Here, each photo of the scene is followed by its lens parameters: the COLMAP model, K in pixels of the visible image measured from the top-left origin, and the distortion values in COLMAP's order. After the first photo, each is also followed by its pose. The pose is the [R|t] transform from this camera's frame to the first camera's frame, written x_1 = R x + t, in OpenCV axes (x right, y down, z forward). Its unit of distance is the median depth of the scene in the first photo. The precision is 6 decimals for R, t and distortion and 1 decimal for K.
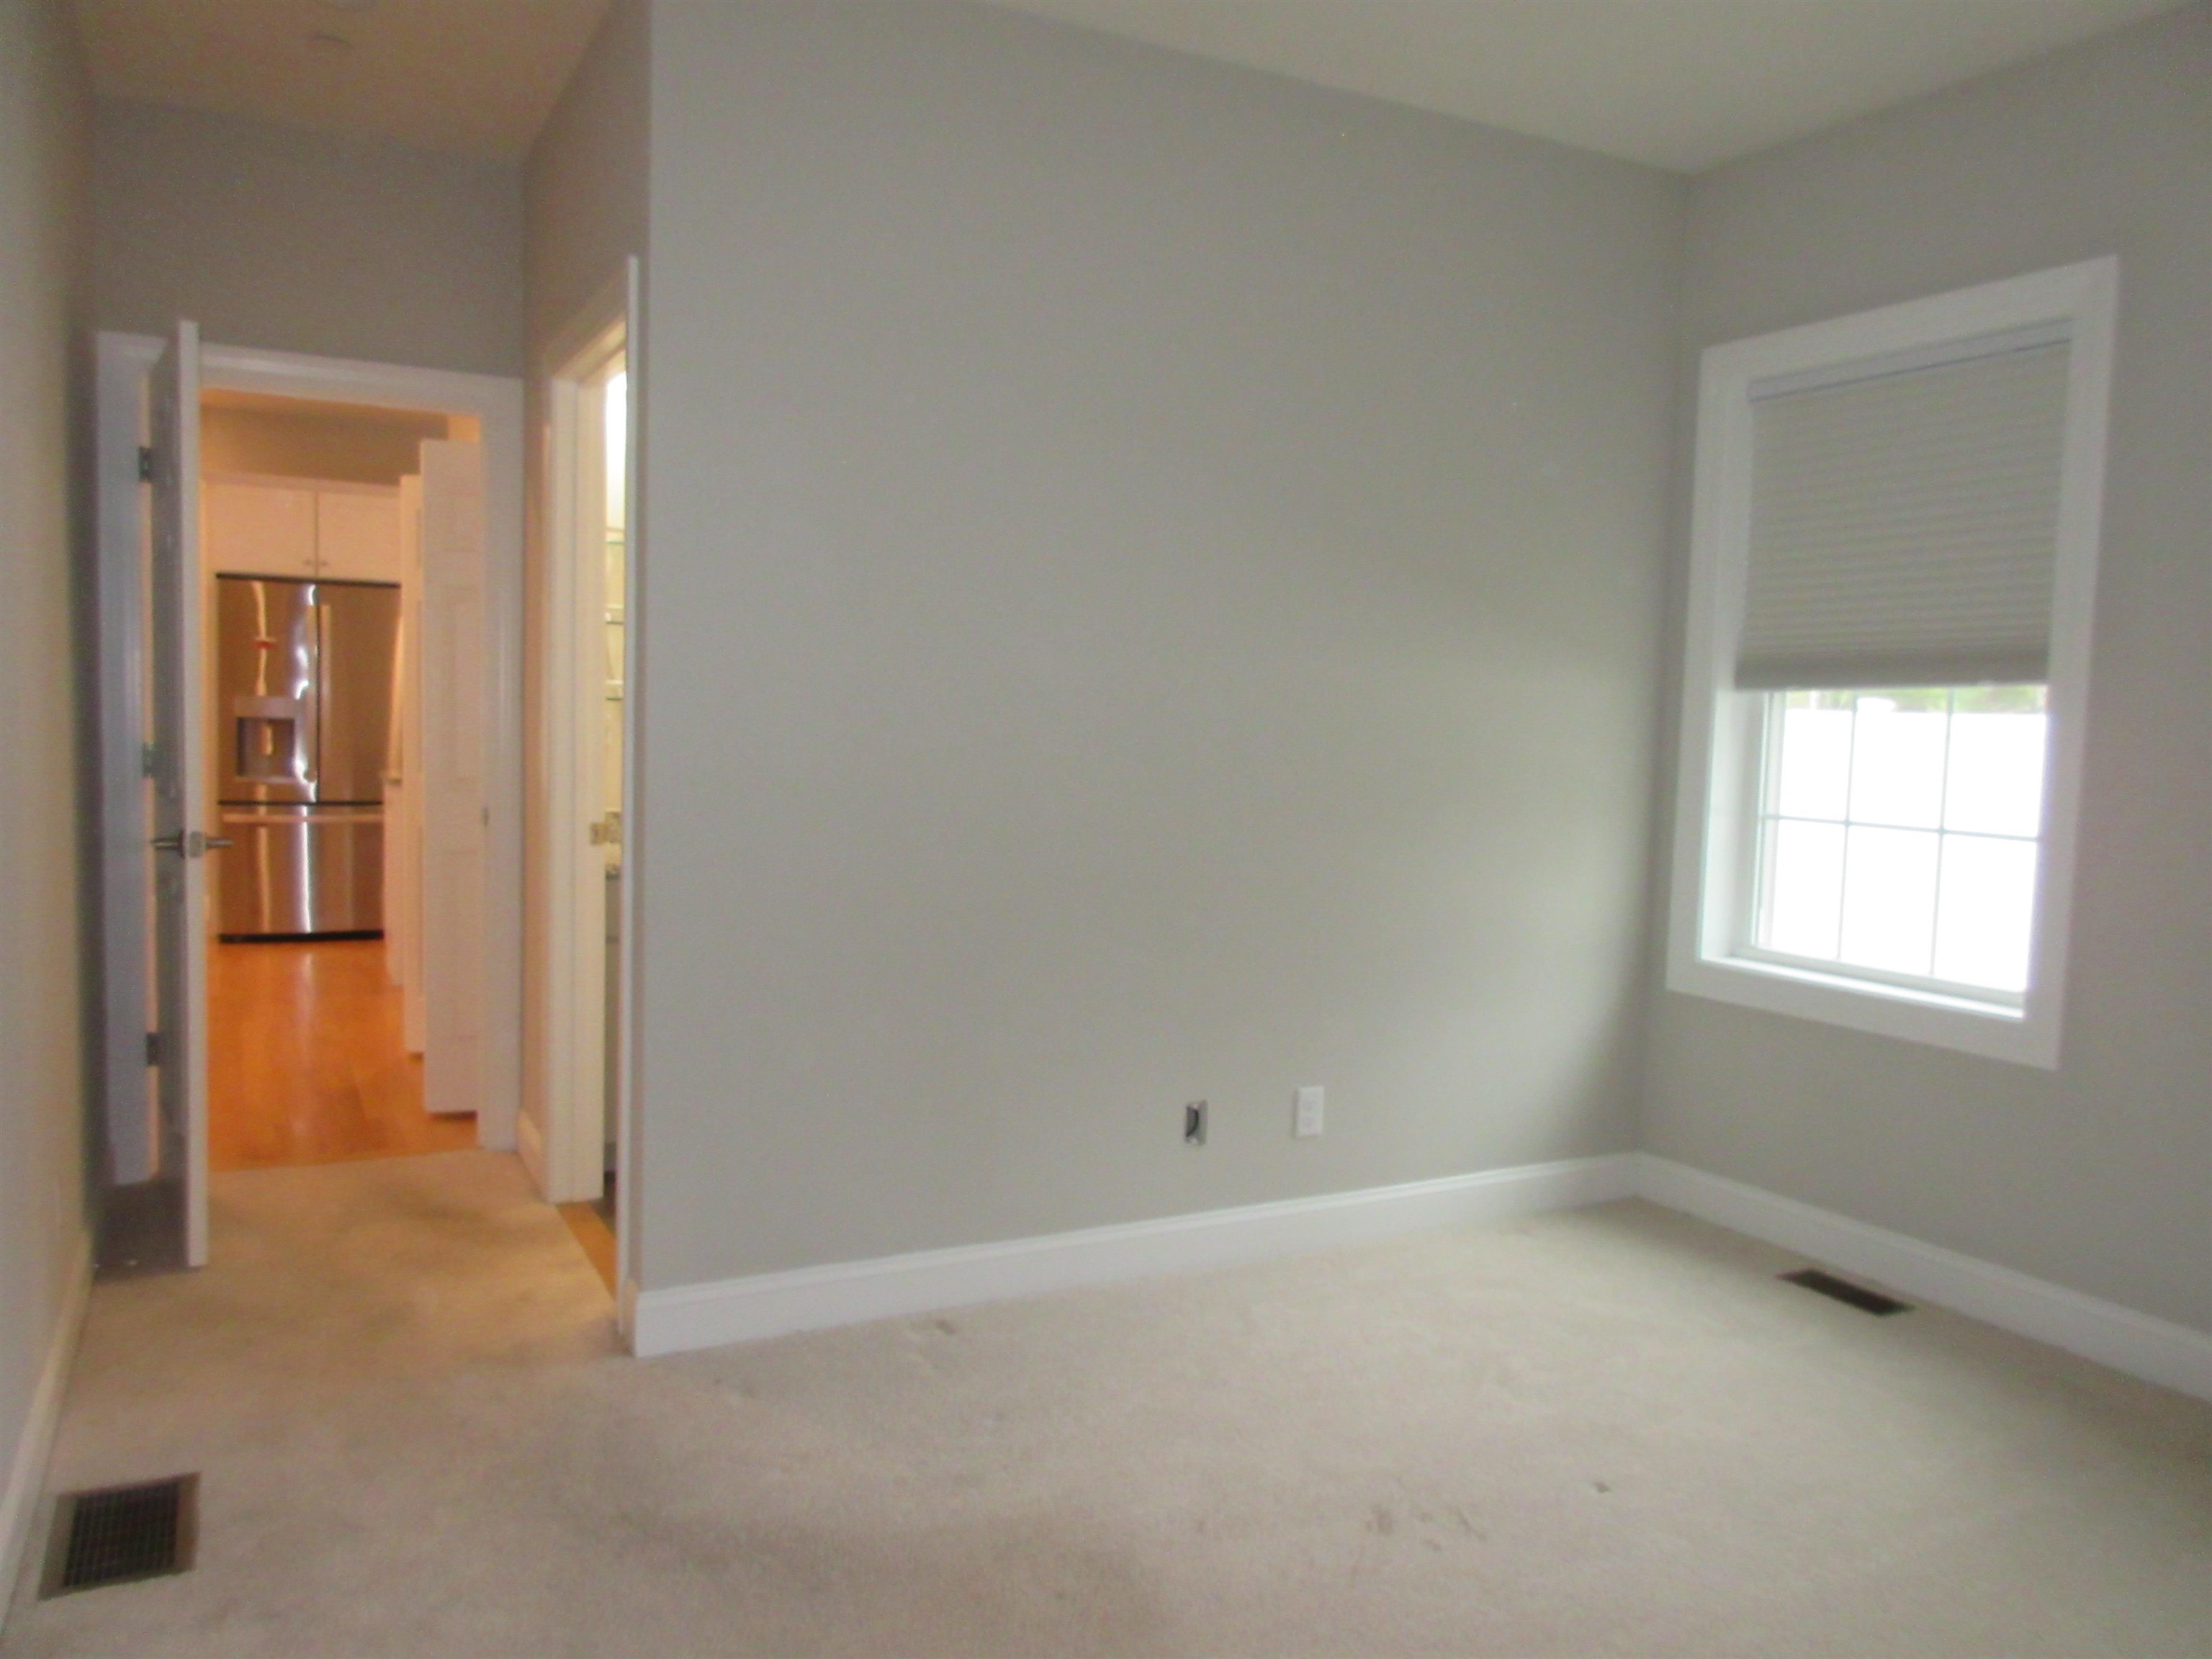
lens RADIAL K [[1653.8, 0, 1106.0], [0, 1653.8, 829.5], [0, 0, 1]] dist [-0.004612, -0.005160]
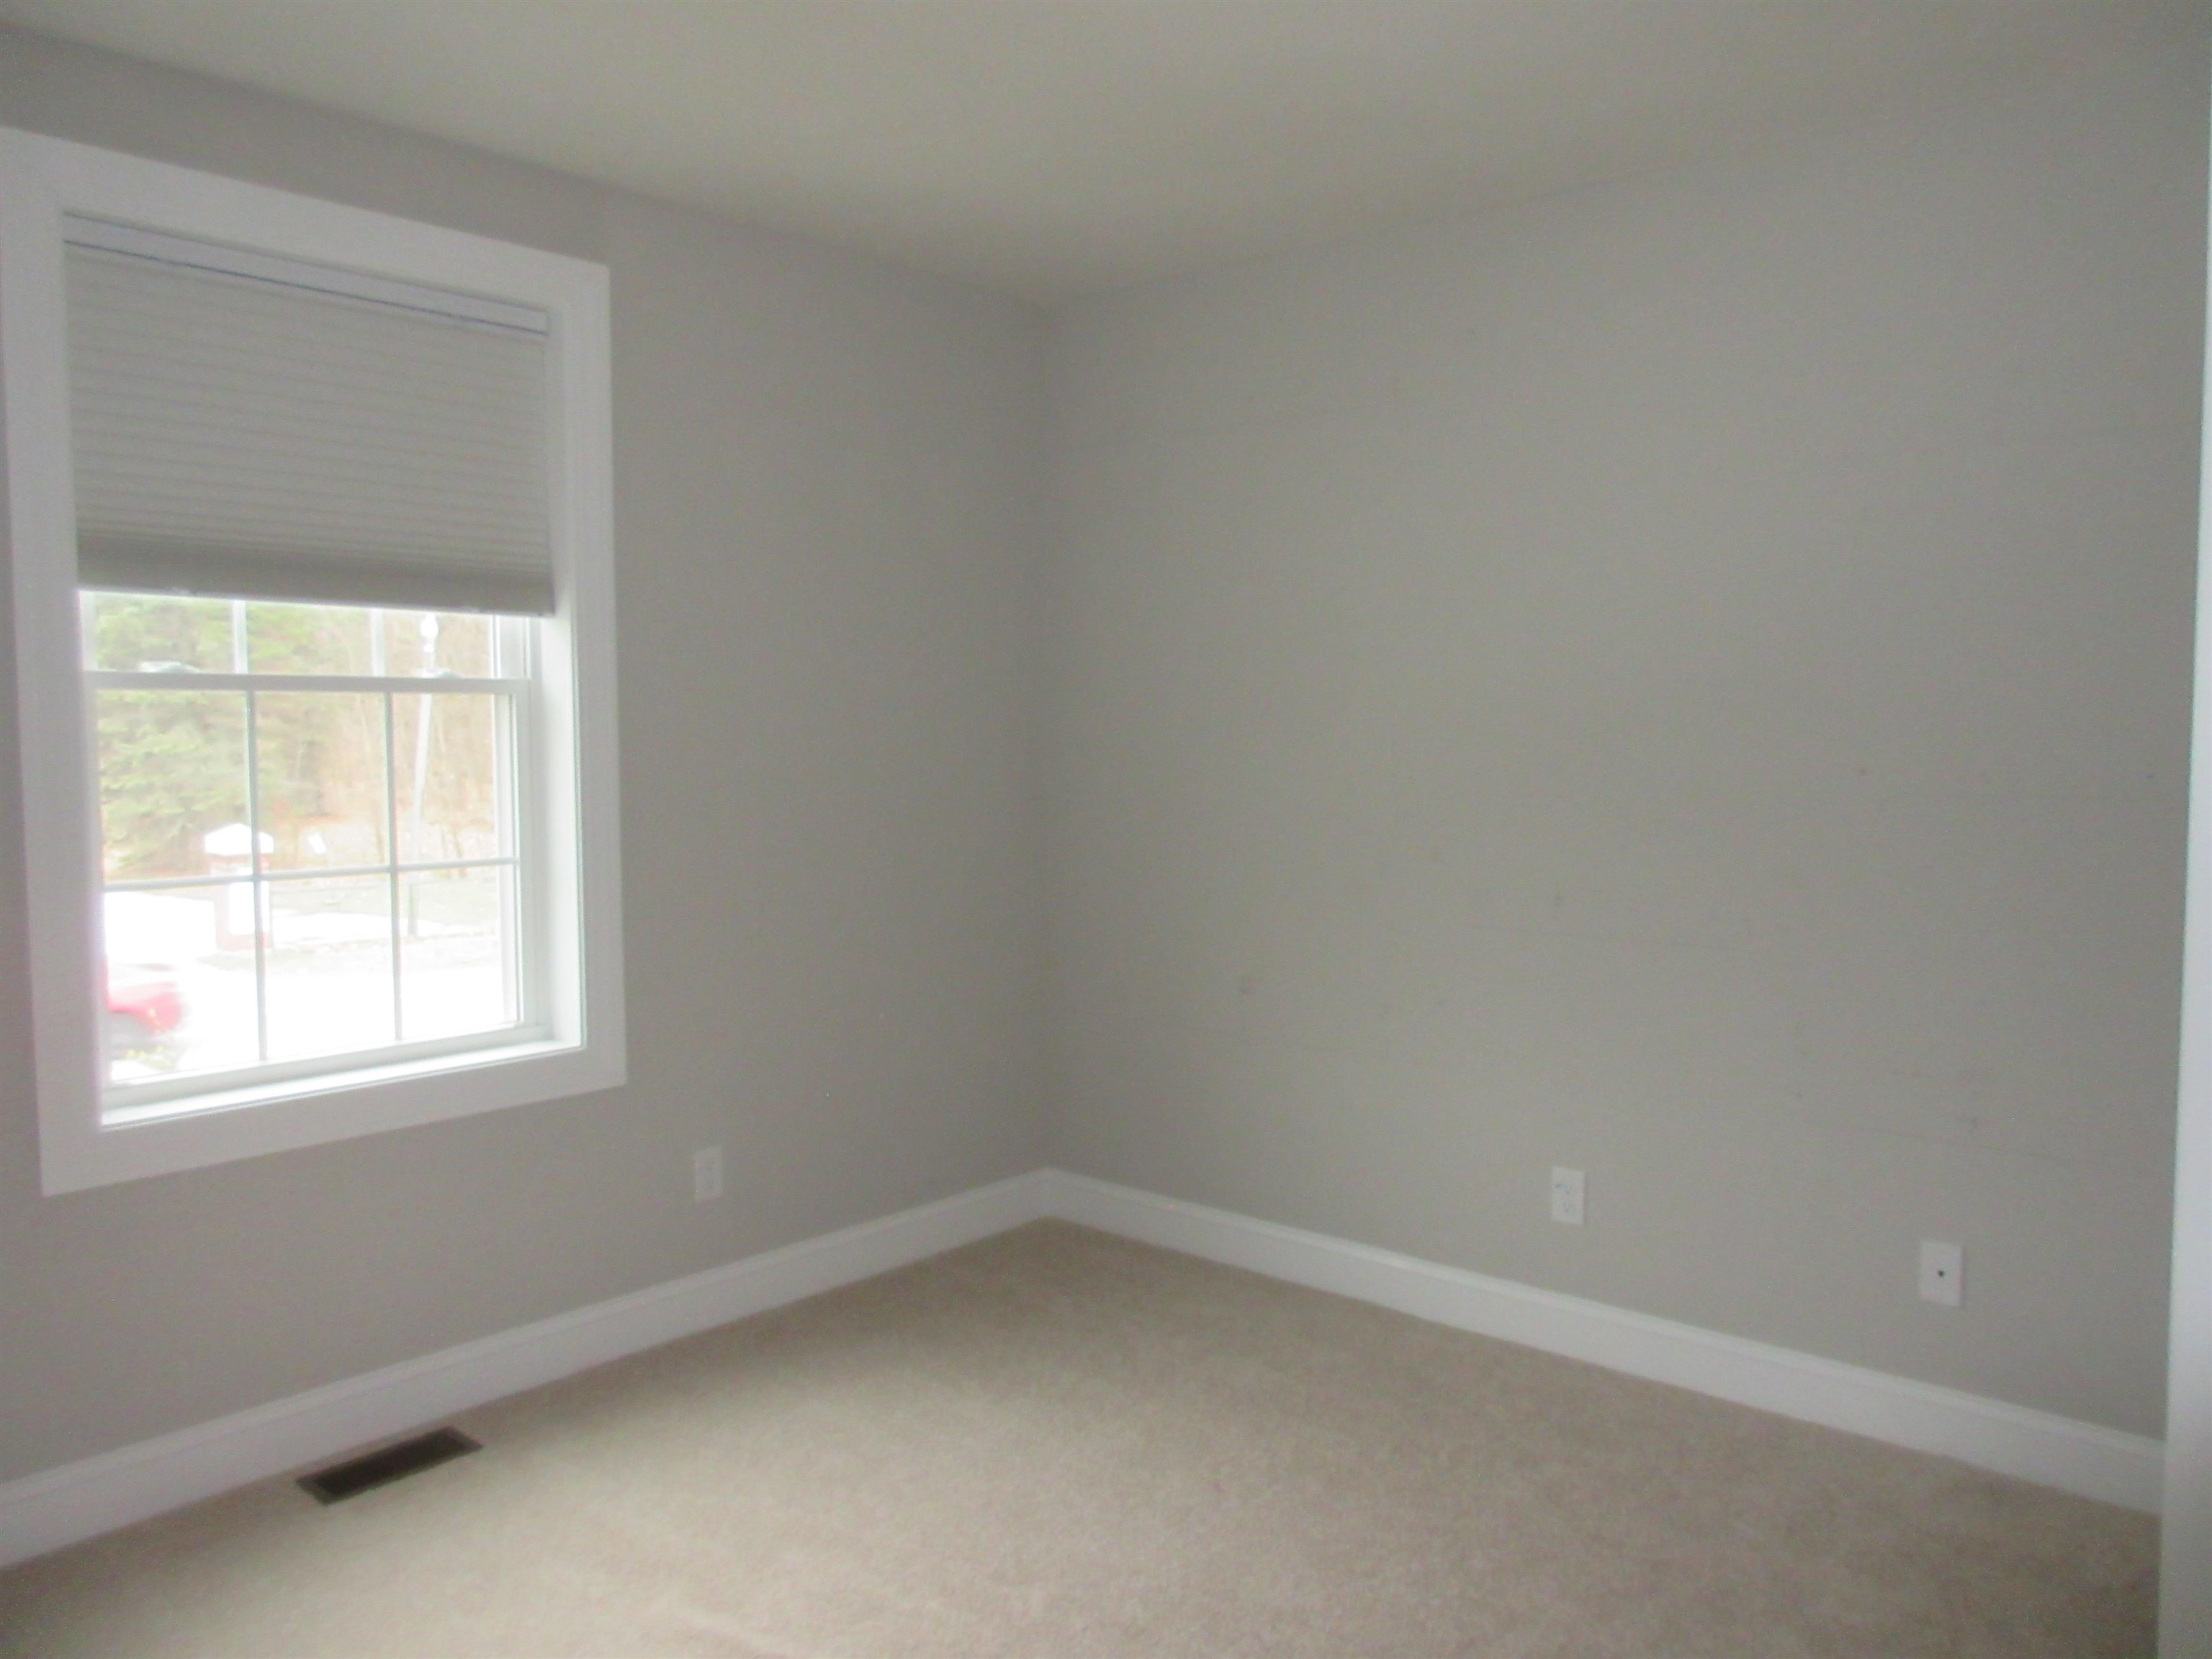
lens RADIAL K [[1653.8, 0, 1106.0], [0, 1653.8, 829.5], [0, 0, 1]] dist [-0.004612, -0.005160]
pose [[-0.363629, -0.079056, 0.928183, -0.394584], [0.069278, 0.991338, 0.111576, -0.086134], [-0.928964, 0.104875, -0.355002, 0.963080]]
